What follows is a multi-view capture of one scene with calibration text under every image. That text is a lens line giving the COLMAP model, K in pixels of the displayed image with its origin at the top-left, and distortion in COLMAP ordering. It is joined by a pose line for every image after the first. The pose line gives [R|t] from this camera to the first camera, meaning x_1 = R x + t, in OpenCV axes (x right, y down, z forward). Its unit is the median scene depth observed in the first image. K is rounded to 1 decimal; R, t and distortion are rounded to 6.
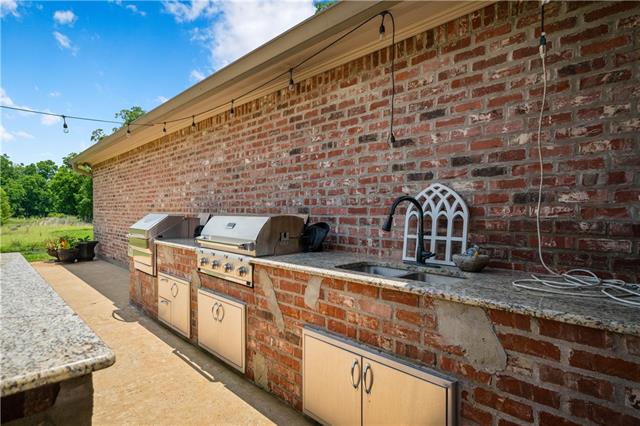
lens RADIAL K [[340.7, 0, 322.0], [0, 340.7, 213.0], [0, 0, 1]] dist [0.002119, -0.001062]
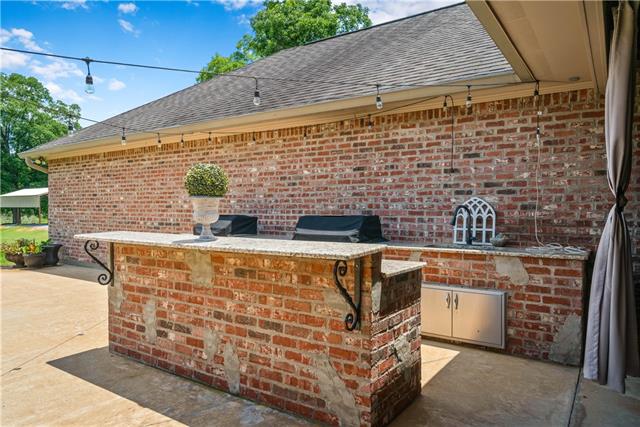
lens RADIAL K [[407.7, 0, 322.8], [0, 407.7, 209.9], [0, 0, 1]] dist [0.001344, 0.000094]
pose [[0.985557, 0.000385, 0.169346, -0.802948], [0.000481, 0.999987, -0.005073, -0.015495], [-0.169346, 0.005081, 0.985544, -0.921457]]
